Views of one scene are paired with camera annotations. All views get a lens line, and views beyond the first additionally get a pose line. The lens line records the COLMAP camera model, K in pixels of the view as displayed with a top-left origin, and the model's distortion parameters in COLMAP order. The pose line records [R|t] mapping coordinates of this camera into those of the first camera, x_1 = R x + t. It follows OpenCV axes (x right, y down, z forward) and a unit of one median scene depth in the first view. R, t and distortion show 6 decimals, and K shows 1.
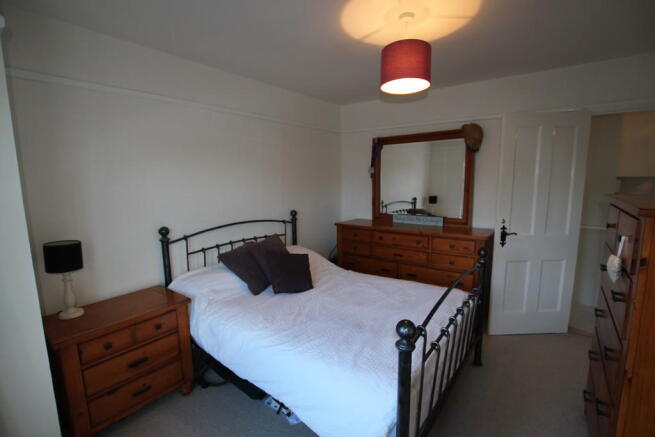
lens RADIAL K [[311.6, 0, 327.5], [0, 311.6, 218.5], [0, 0, 1]] dist [-0.016663, 0.000009]
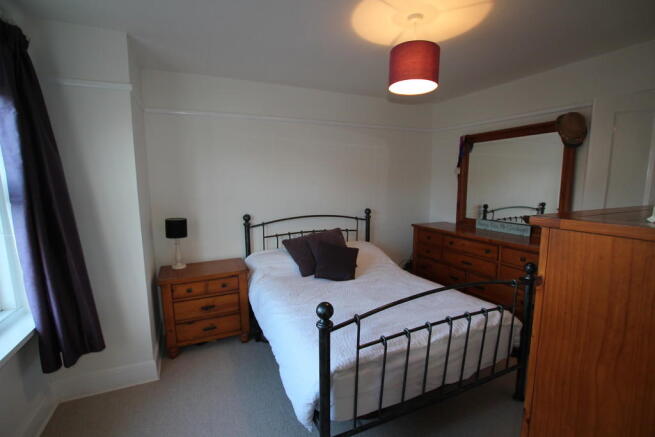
lens RADIAL K [[311.6, 0, 327.5], [0, 311.6, 218.5], [0, 0, 1]] dist [-0.016663, 0.000009]
pose [[0.879506, 0.067344, -0.471099, 0.383945], [-0.068248, 0.997553, 0.015186, 0.000780], [0.470969, 0.018795, 0.881949, -0.004522]]
